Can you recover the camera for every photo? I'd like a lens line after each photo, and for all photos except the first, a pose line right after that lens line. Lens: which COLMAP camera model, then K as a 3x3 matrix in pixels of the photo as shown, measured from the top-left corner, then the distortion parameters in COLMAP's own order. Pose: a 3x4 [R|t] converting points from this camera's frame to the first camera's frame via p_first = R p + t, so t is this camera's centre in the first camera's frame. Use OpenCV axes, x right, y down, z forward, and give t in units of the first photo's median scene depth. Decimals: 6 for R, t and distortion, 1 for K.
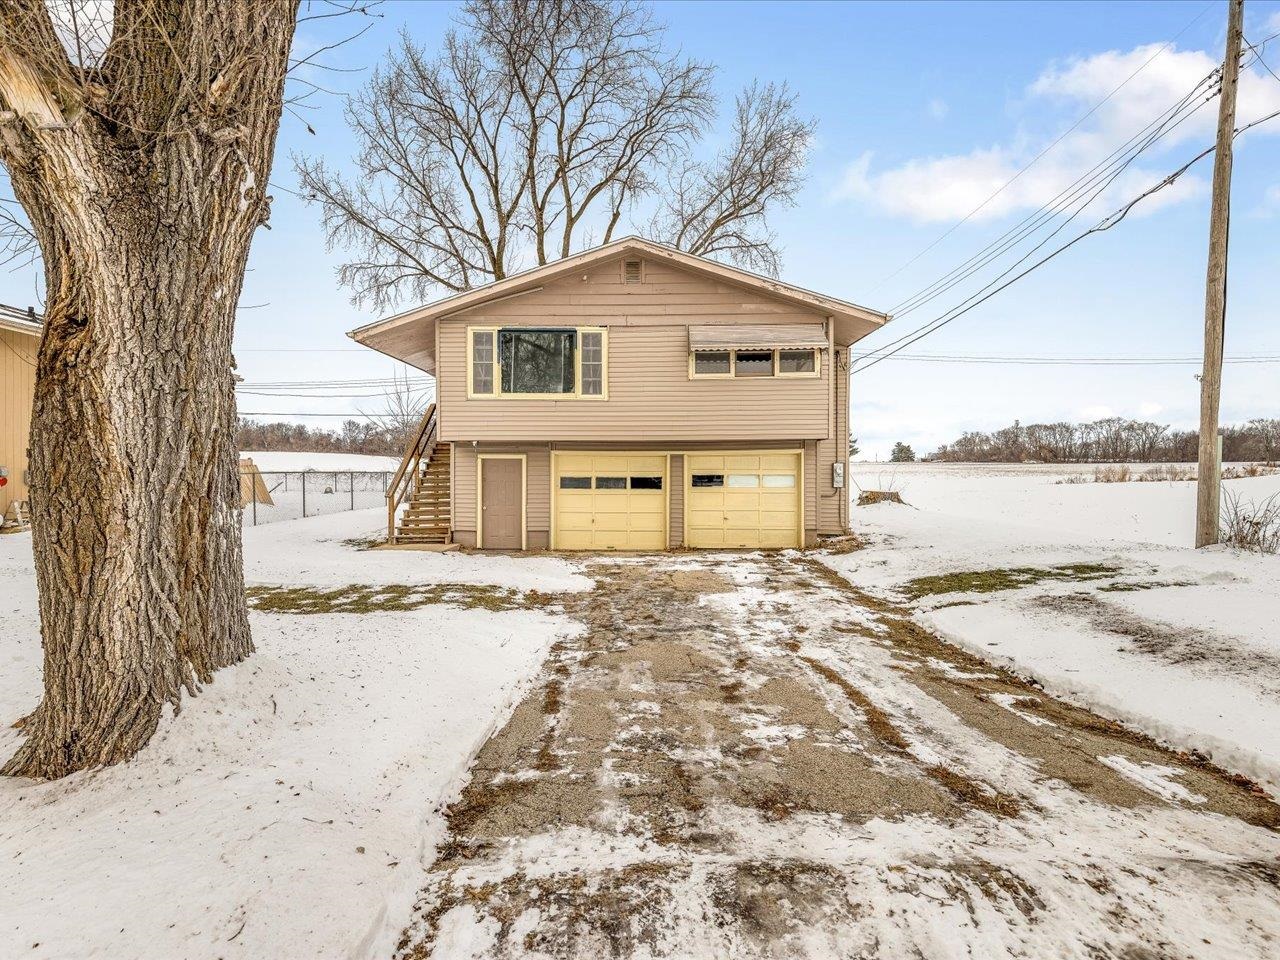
lens RADIAL K [[636.2, 0, 659.6], [0, 636.2, 476.7], [0, 0, 1]] dist [0.004532, 0.000513]
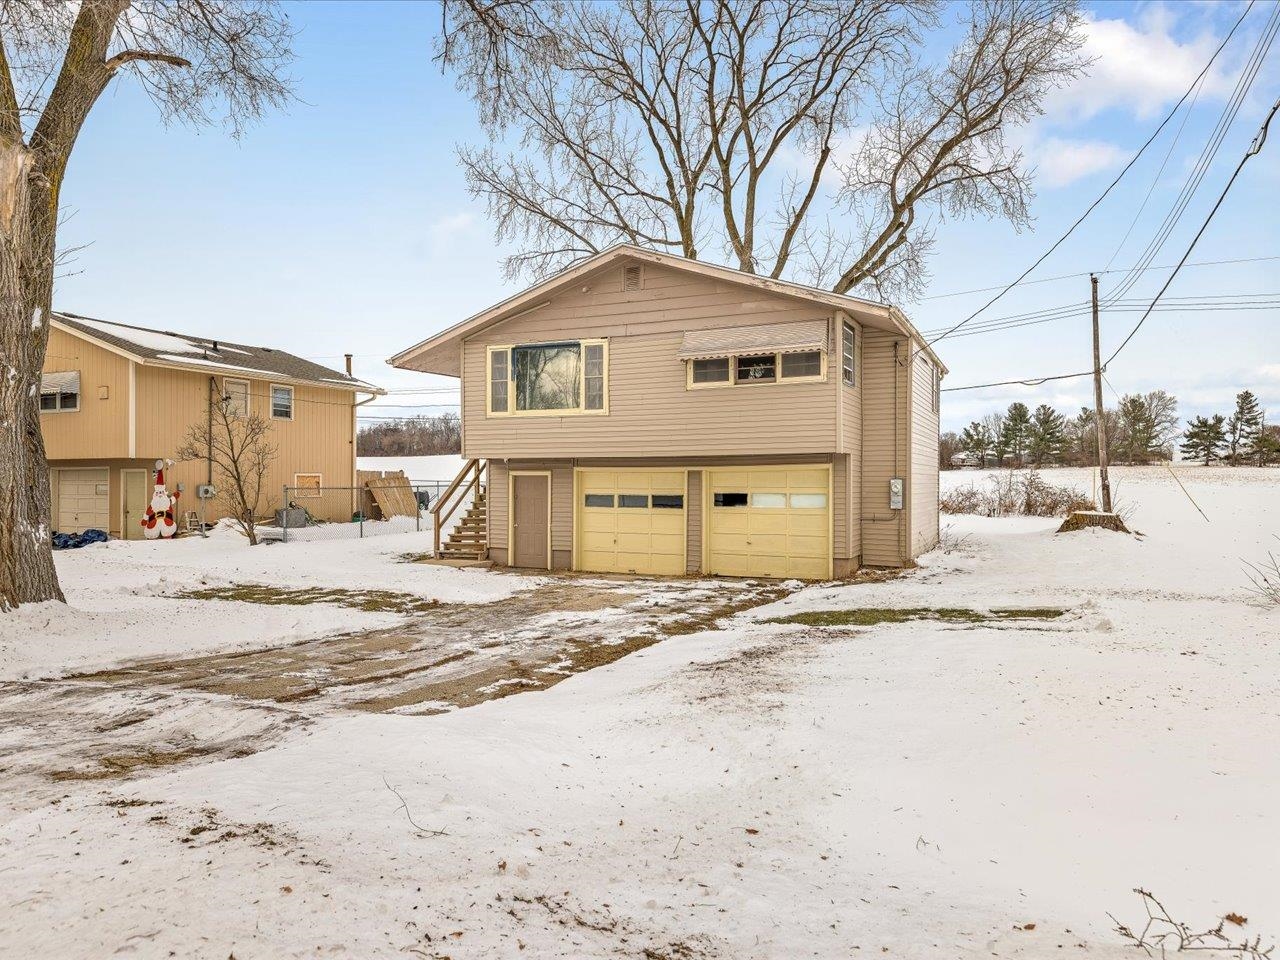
lens RADIAL K [[851.4, 0, 640.0], [0, 851.4, 480.0], [0, 0, 1]] dist [0.000348, -0.001227]
pose [[0.919962, -0.000587, -0.392006, 0.424591], [-0.001383, 0.999988, -0.004743, -0.015491], [0.392004, 0.004905, 0.919950, -0.141569]]
